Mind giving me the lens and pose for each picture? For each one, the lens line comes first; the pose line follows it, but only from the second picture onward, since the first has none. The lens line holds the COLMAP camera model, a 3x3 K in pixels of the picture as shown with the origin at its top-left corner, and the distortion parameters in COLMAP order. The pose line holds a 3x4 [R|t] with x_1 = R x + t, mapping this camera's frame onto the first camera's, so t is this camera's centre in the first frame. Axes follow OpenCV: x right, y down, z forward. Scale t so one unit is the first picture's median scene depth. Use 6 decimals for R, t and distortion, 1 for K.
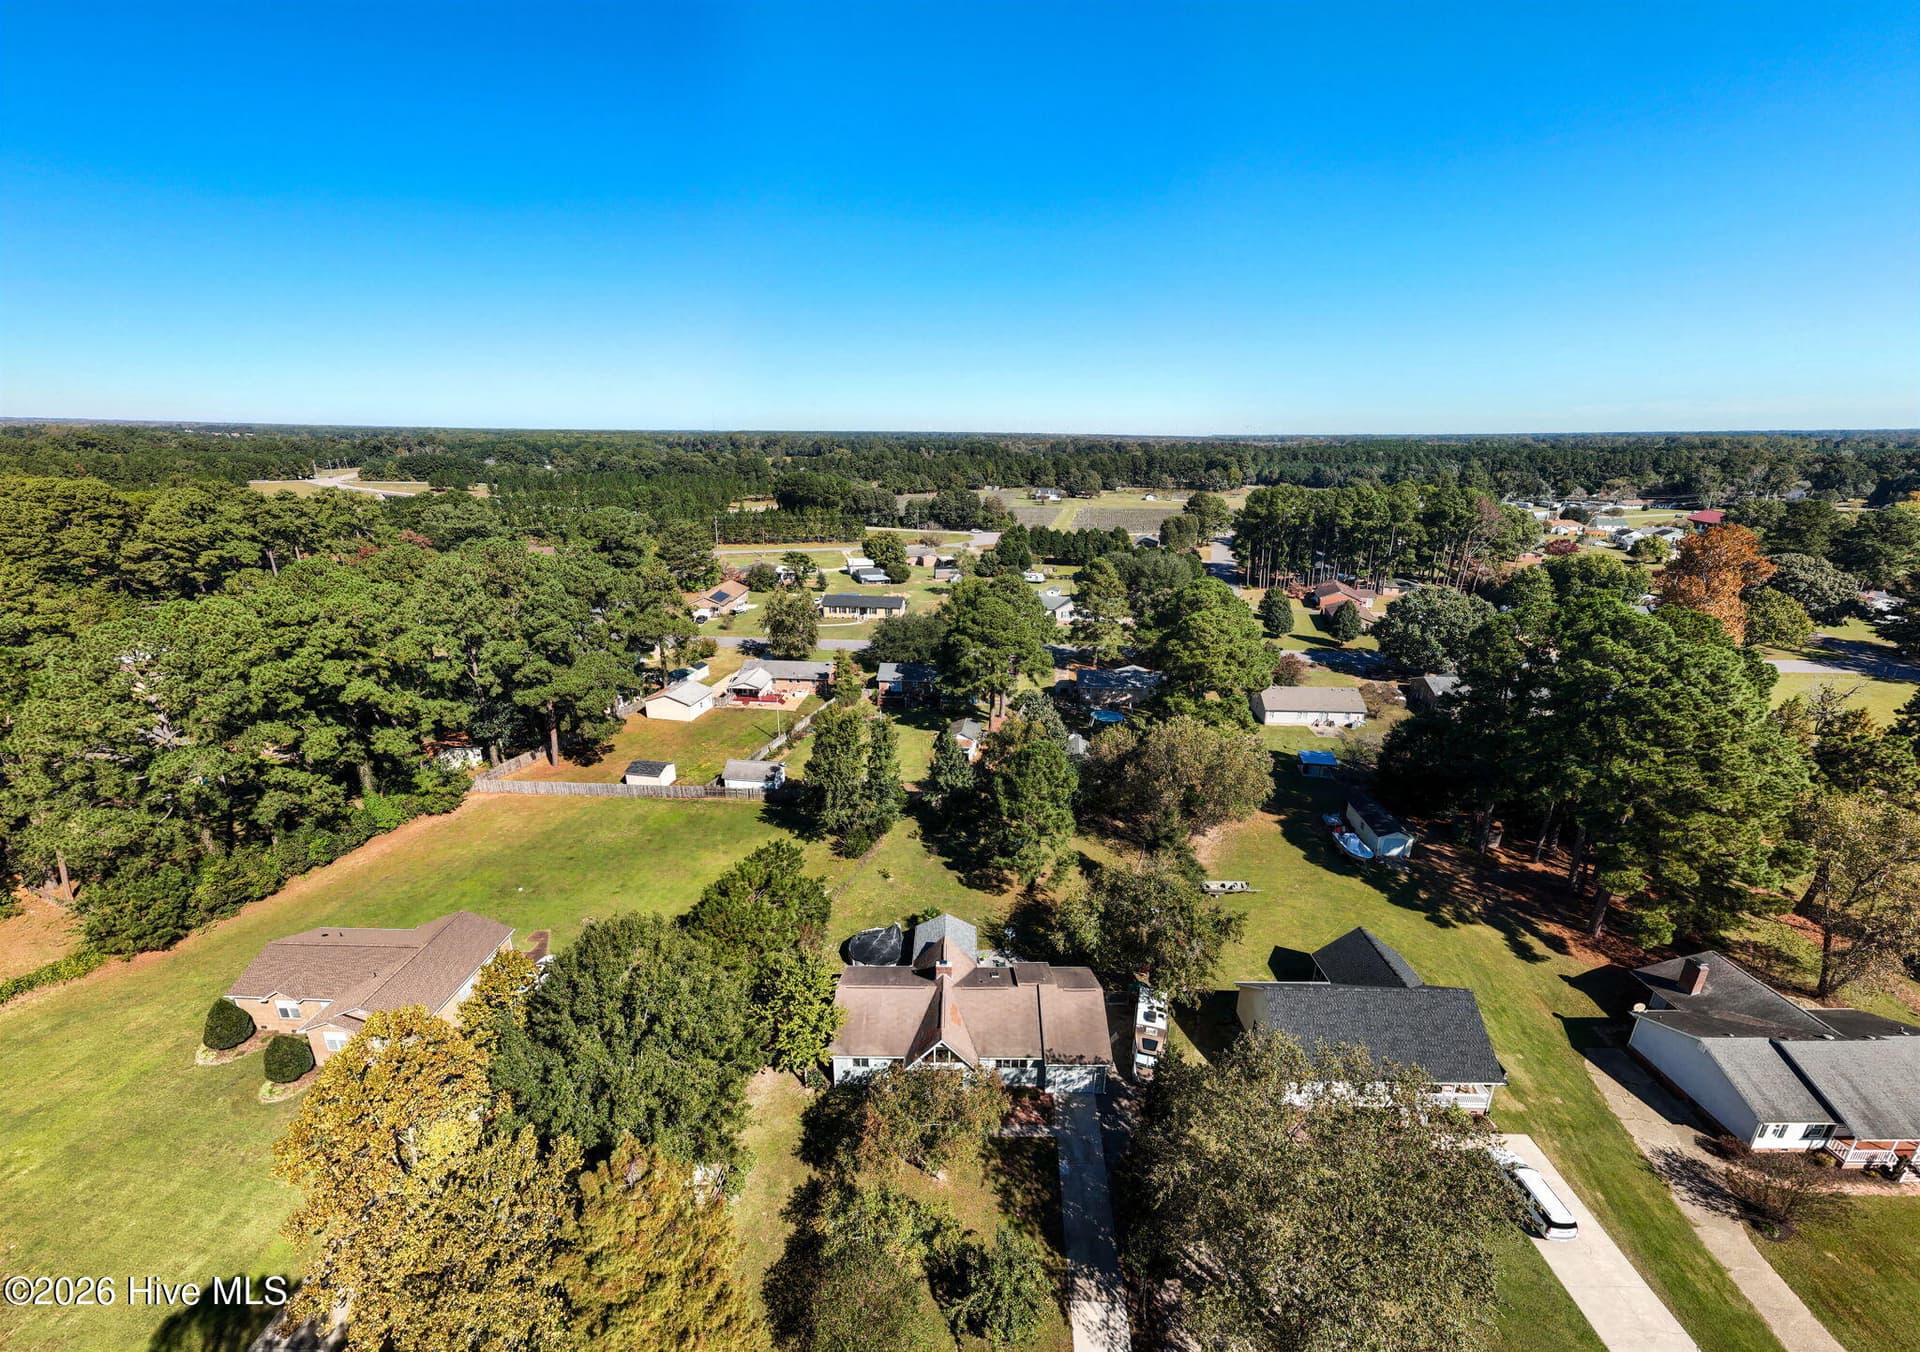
lens RADIAL K [[759.4, 0, 954.7], [0, 759.4, 682.9], [0, 0, 1]] dist [0.007578, -0.000679]
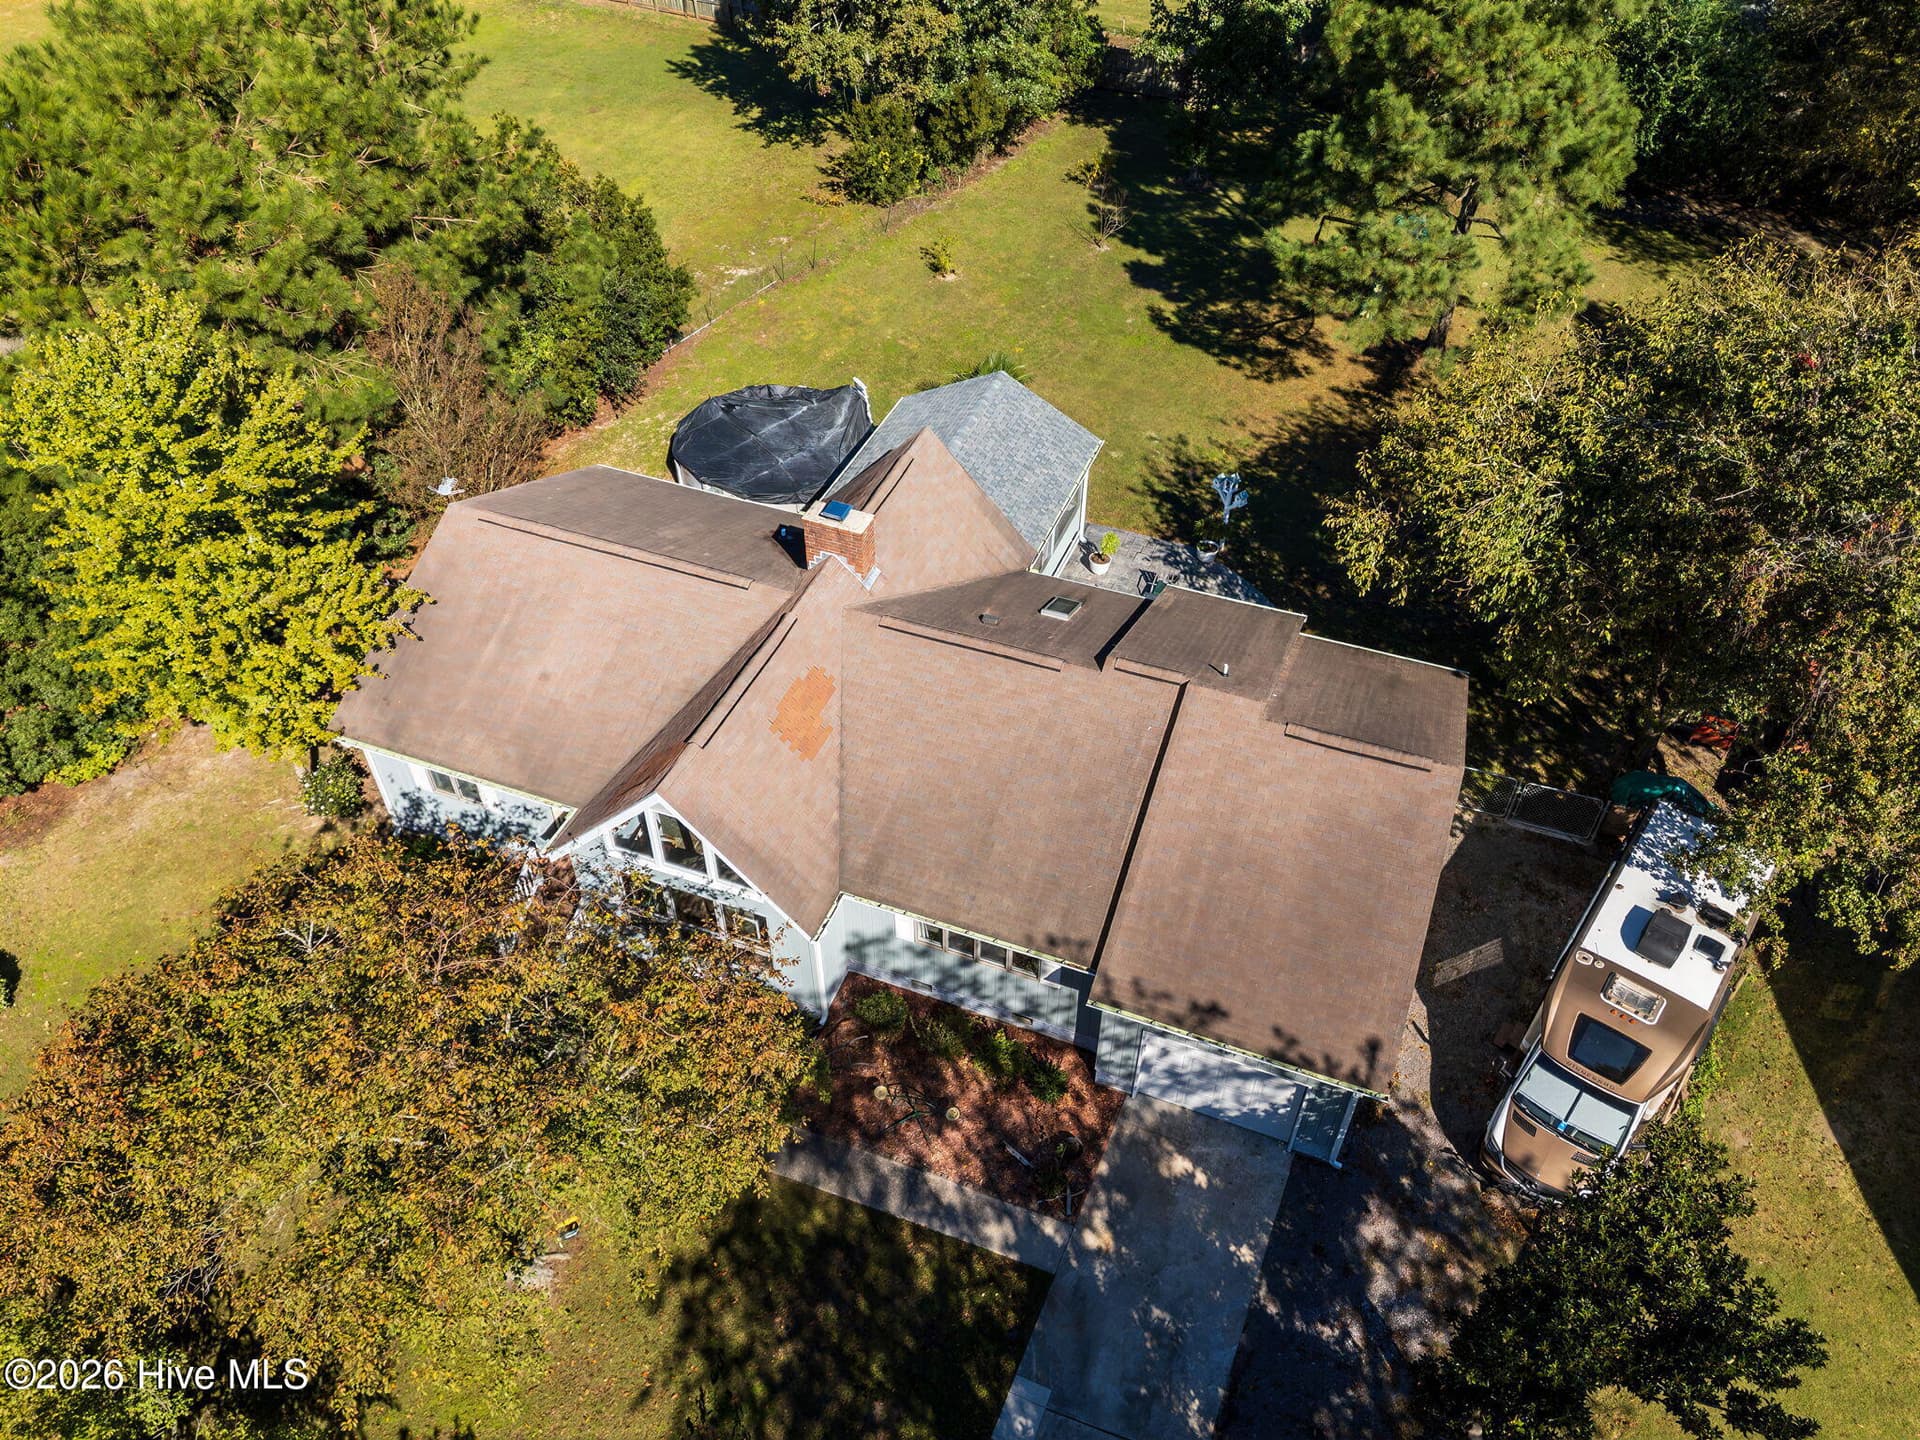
lens RADIAL K [[1427.7, 0, 978.4], [0, 1427.7, 720.3], [0, 0, 1]] dist [0.045791, -0.031710]
pose [[0.939936, 0.242248, -0.240492, 0.102703], [-0.113900, 0.886730, 0.448037, 0.141940], [0.321787, -0.393734, 0.861061, 0.391650]]
